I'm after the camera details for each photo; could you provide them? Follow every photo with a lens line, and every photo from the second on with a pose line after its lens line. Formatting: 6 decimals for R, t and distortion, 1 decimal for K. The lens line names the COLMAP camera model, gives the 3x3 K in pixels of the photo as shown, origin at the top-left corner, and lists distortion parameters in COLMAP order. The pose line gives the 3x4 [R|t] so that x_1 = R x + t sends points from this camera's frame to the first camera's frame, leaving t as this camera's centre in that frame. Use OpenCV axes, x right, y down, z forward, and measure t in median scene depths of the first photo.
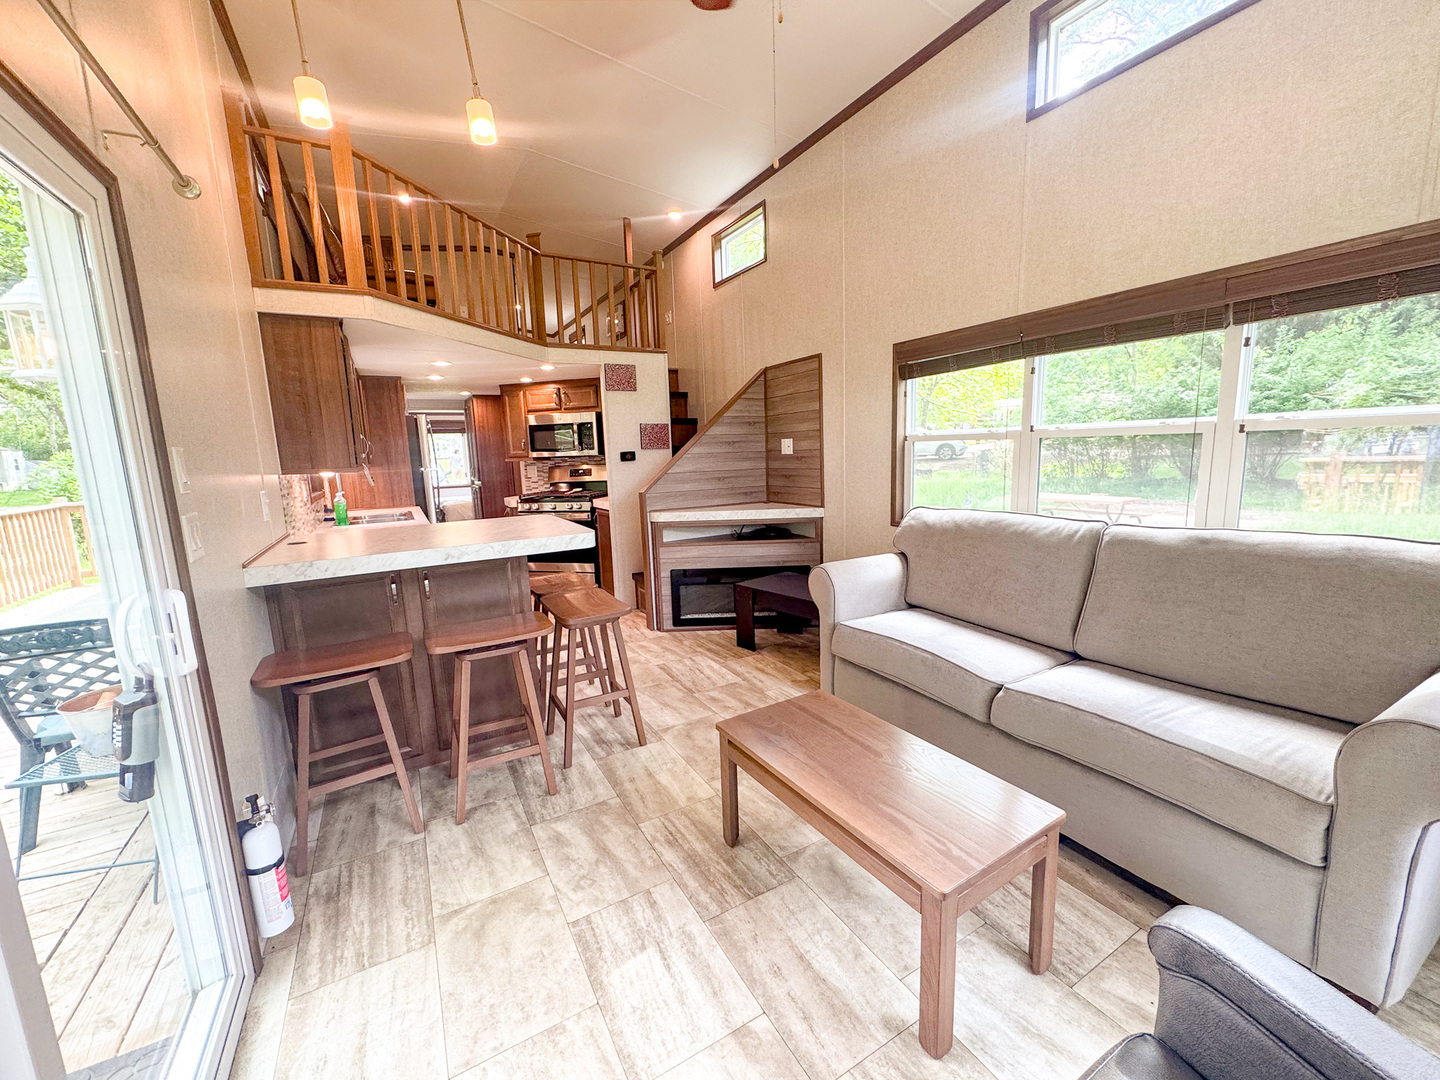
lens RADIAL K [[576.3, 0, 721.6], [0, 576.3, 540.7], [0, 0, 1]] dist [-0.001952, -0.000045]
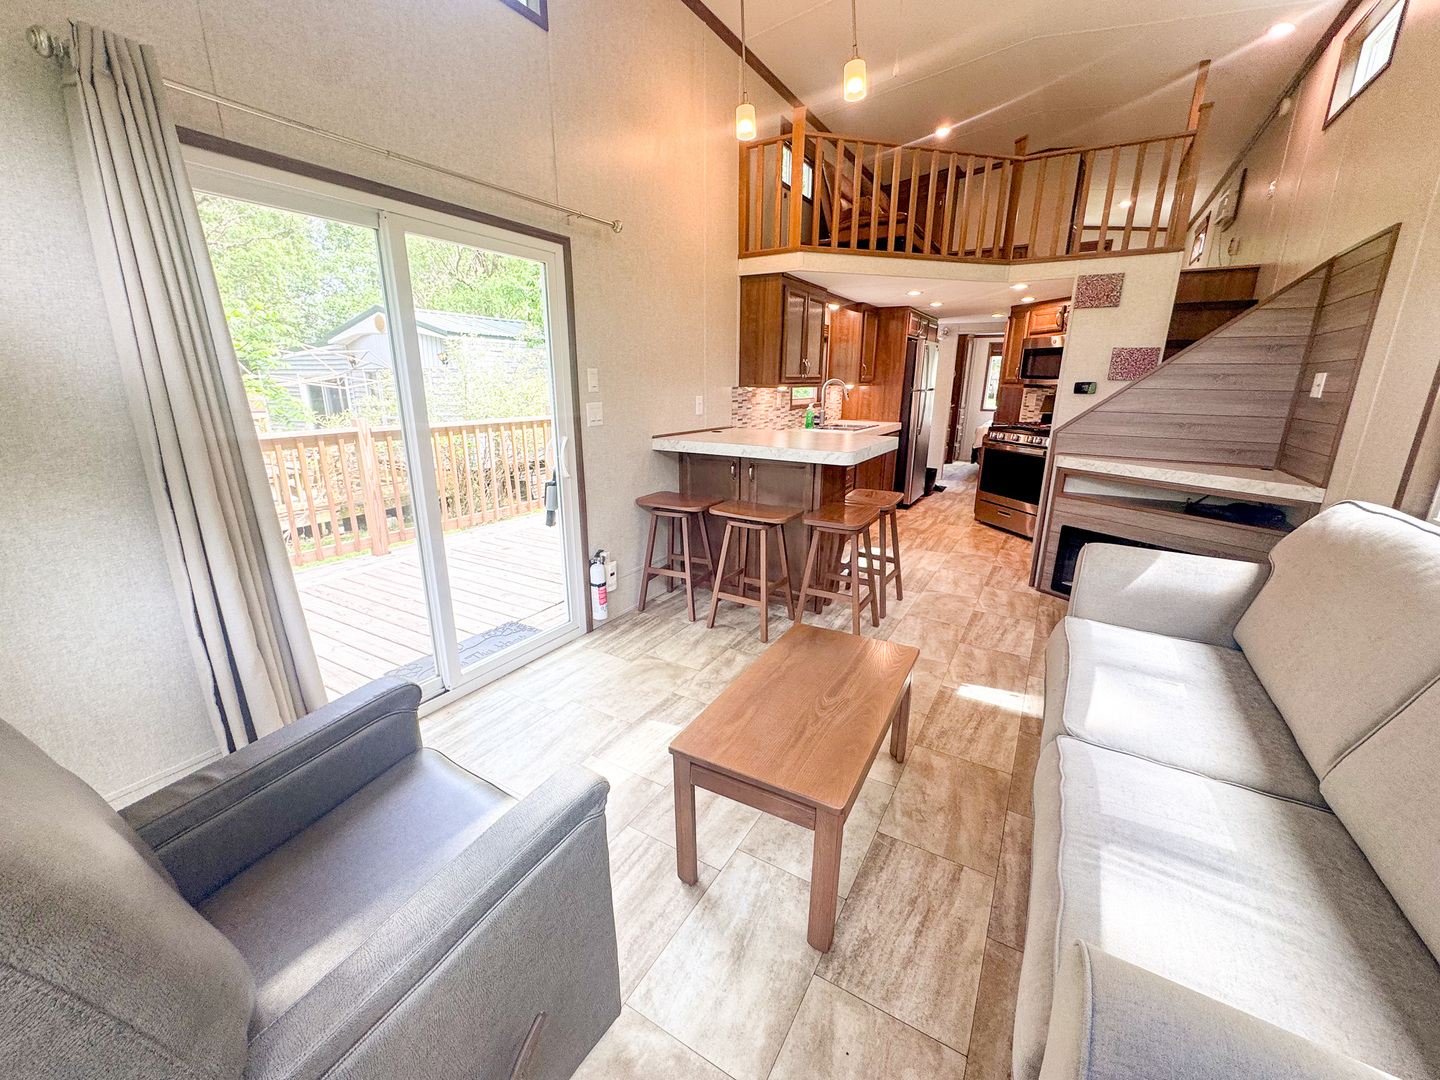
lens RADIAL K [[576.3, 0, 717.4], [0, 576.3, 539.8], [0, 0, 1]] dist [-0.001952, -0.000045]
pose [[0.490365, 0.271639, -0.828103, 0.466479], [-0.161566, 0.962049, 0.219904, -0.041730], [0.856410, 0.025960, 0.515643, 0.145266]]
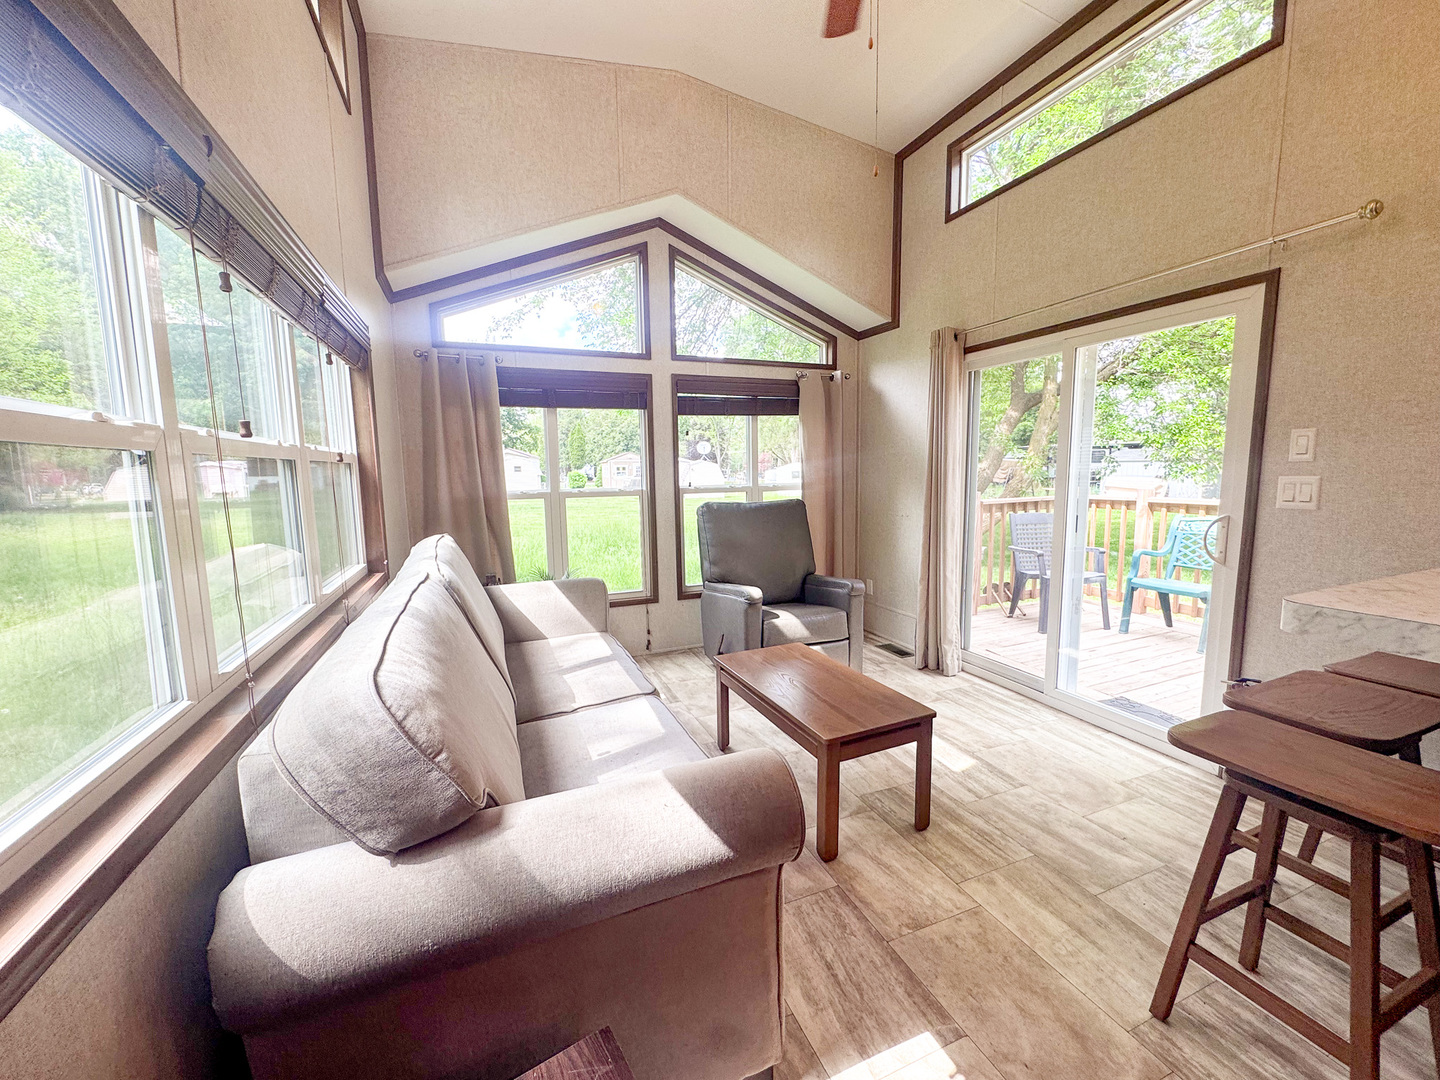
lens RADIAL K [[576.3, 0, 720.6], [0, 576.3, 537.9], [0, 0, 1]] dist [-0.001952, -0.000045]
pose [[-0.989938, 0.037281, 0.136506, 0.125071], [0.073679, 0.959387, 0.272301, -0.166881], [-0.120810, 0.279618, -0.952480, 1.097325]]
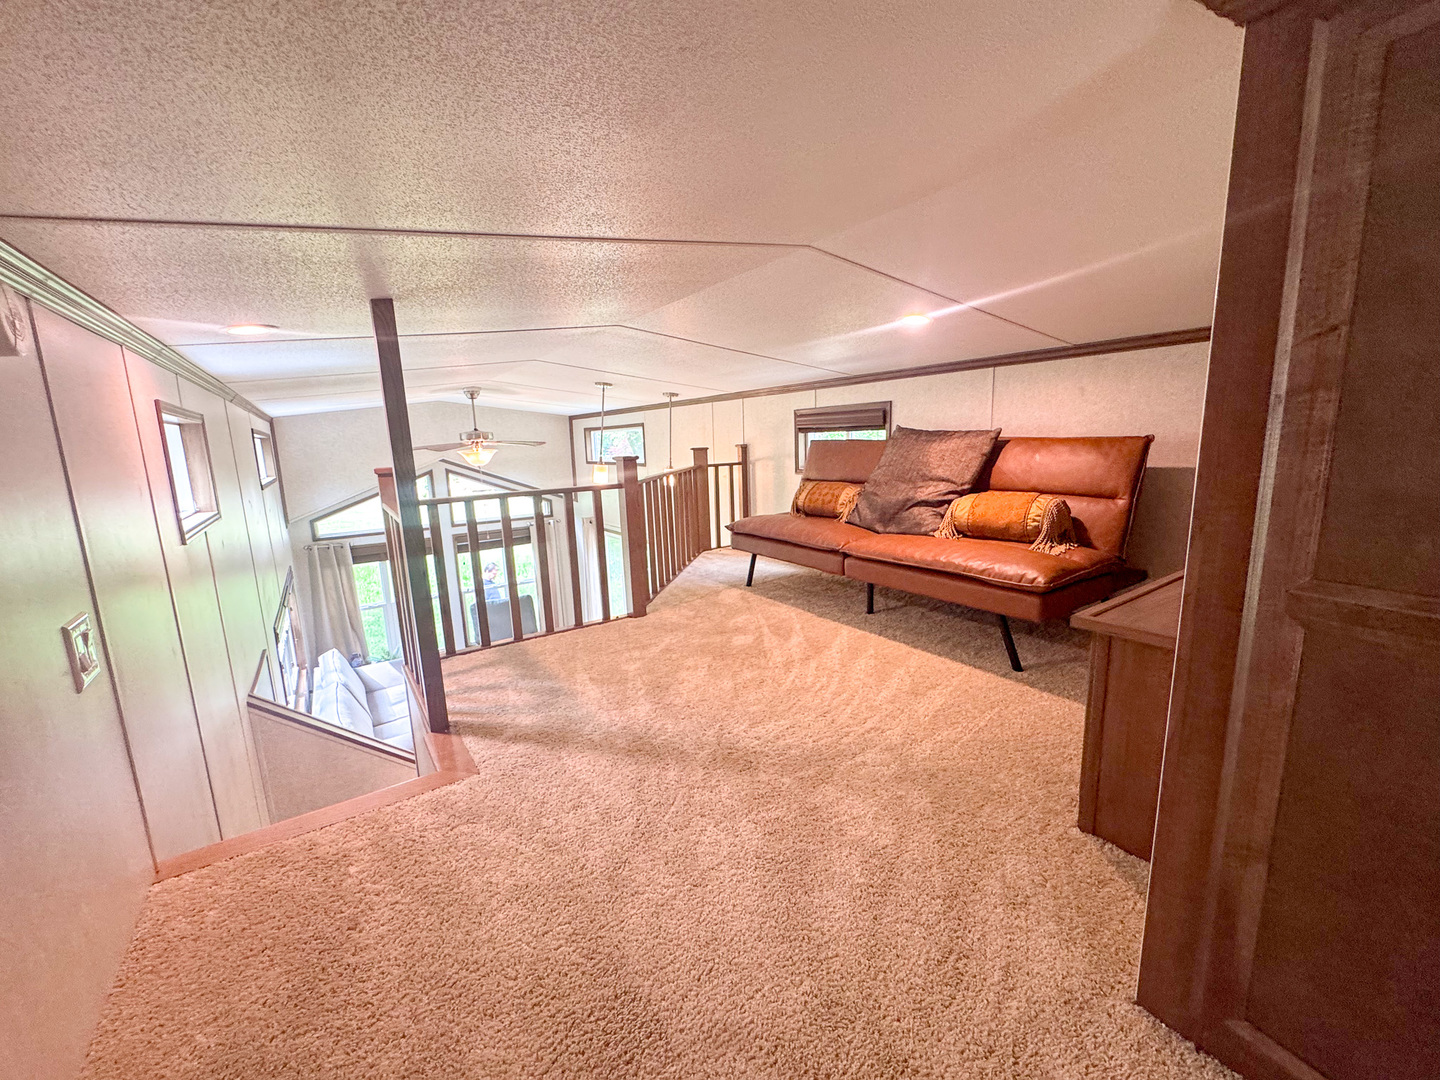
lens RADIAL K [[576.3, 0, 719.0], [0, 576.3, 540.7], [0, 0, 1]] dist [-0.001952, -0.000045]
pose [[-0.994430, 0.081229, -0.067165, -0.473919], [0.054270, 0.940876, 0.334375, -0.813413], [0.090355, 0.328868, -0.940044, 2.040261]]
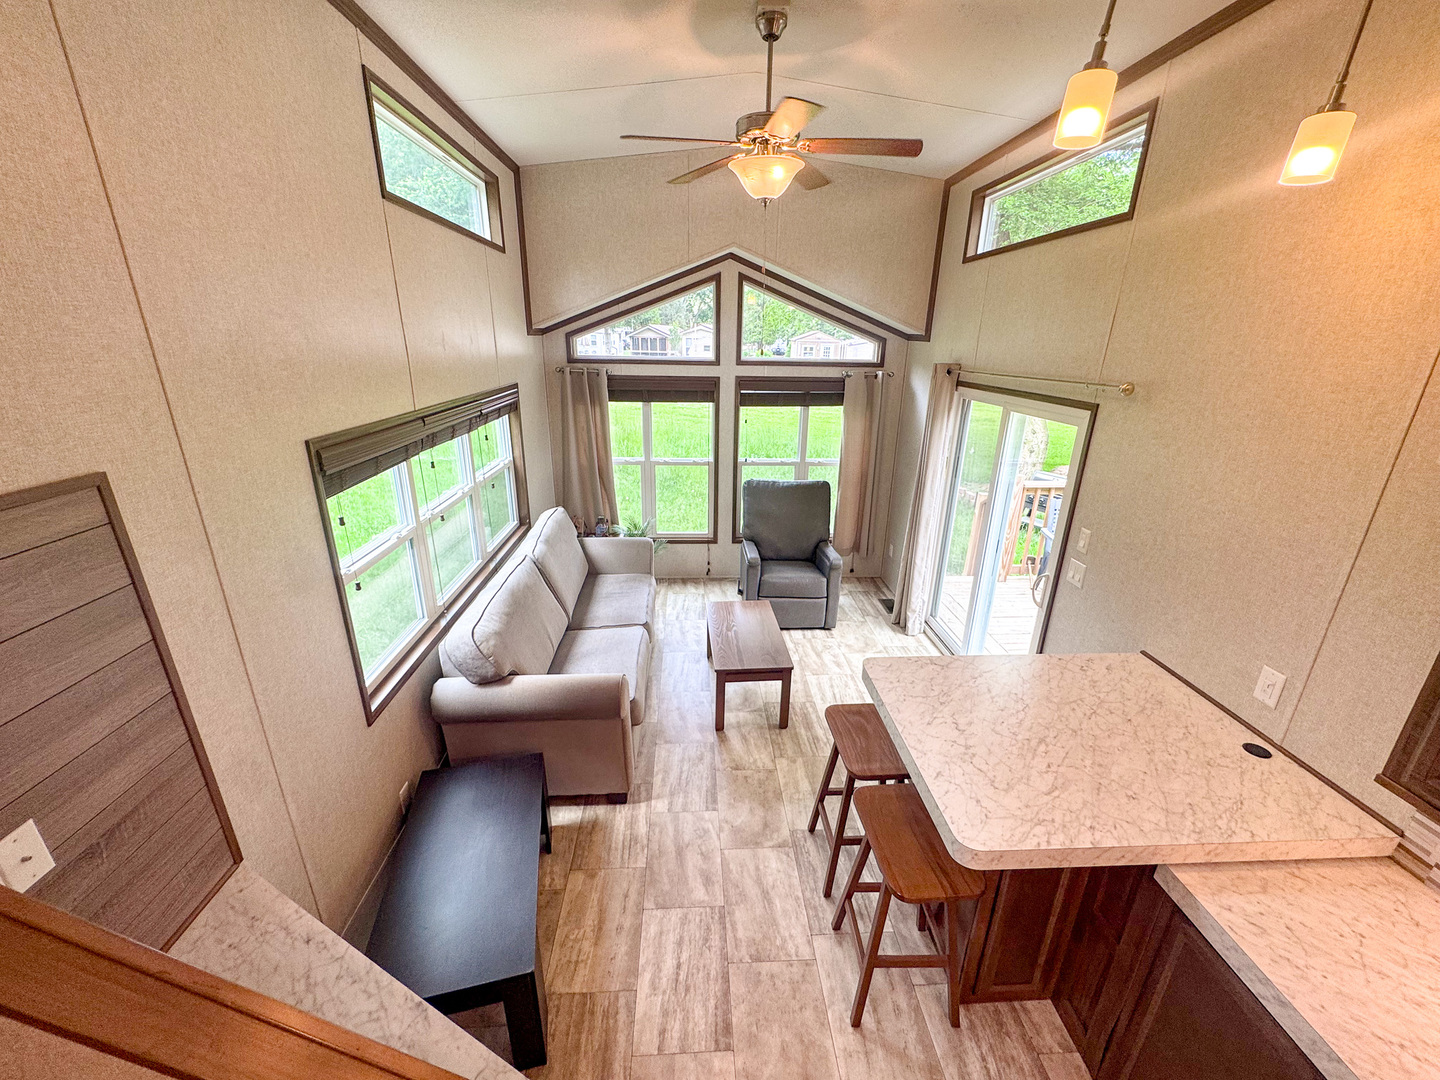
lens RADIAL K [[576.3, 0, 719.6], [0, 576.3, 539.1], [0, 0, 1]] dist [-0.001952, -0.000045]
pose [[-0.892995, -0.126908, 0.431803, -0.289634], [0.089680, 0.890007, 0.447040, -0.466247], [-0.441041, 0.437929, -0.783391, 1.292198]]
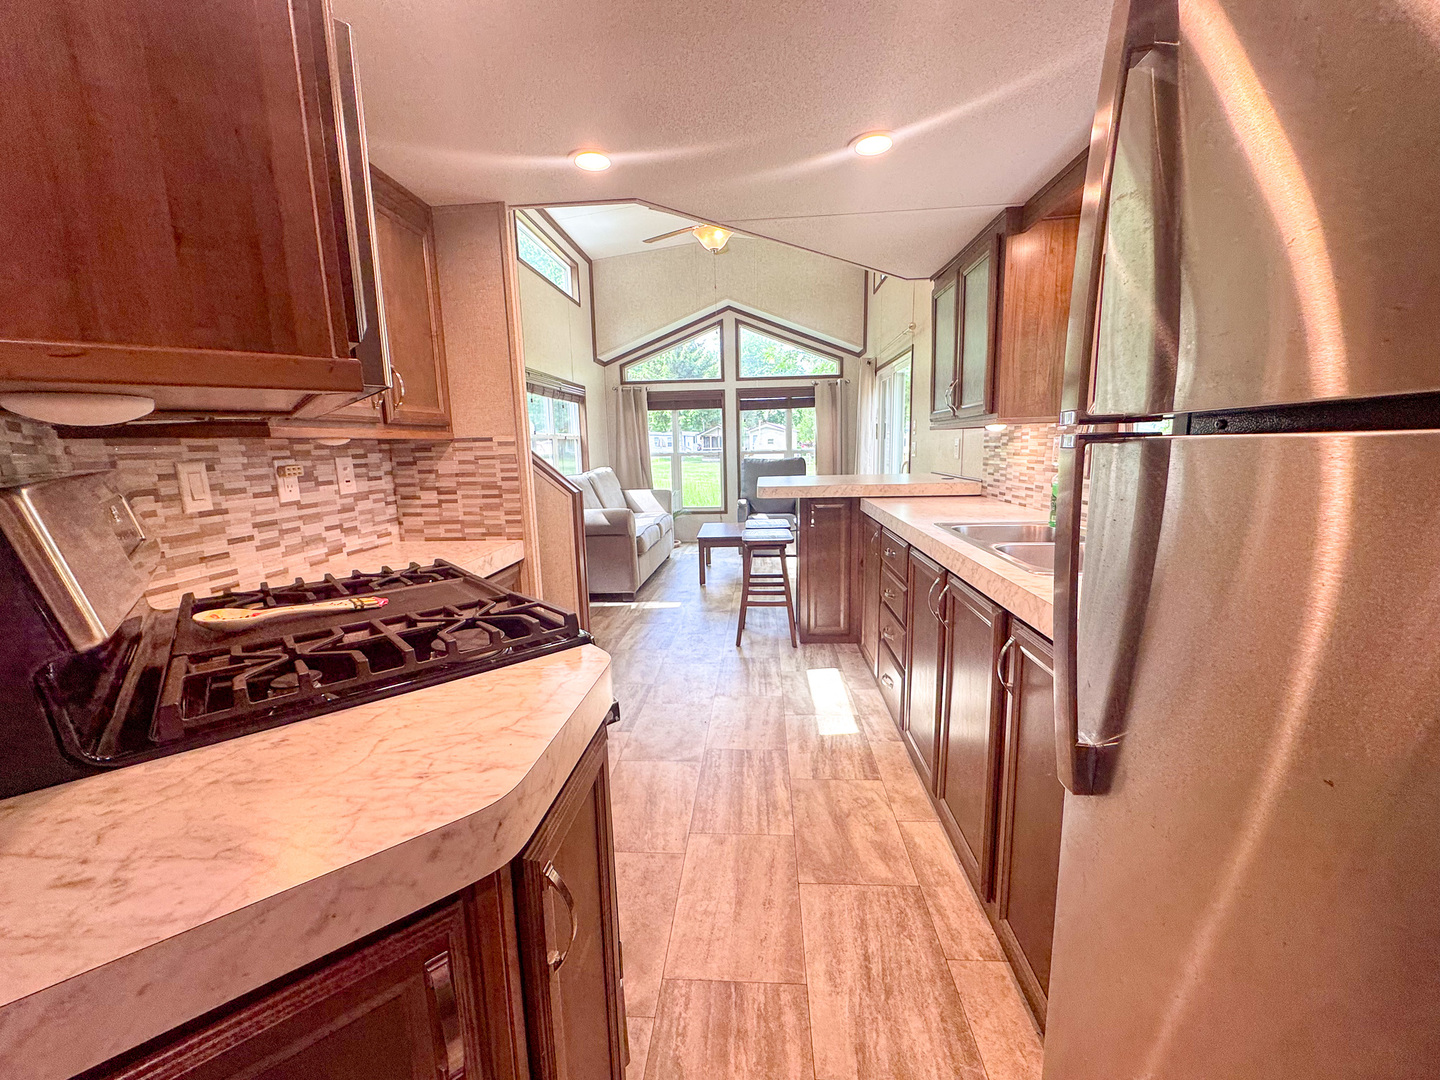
lens RADIAL K [[576.3, 0, 721.4], [0, 576.3, 538.9], [0, 0, 1]] dist [-0.001952, -0.000045]
pose [[-0.830169, -0.033870, 0.556482, -0.773508], [0.141717, 0.952546, 0.269392, -0.225358], [-0.539199, 0.302504, -0.785974, 1.770349]]
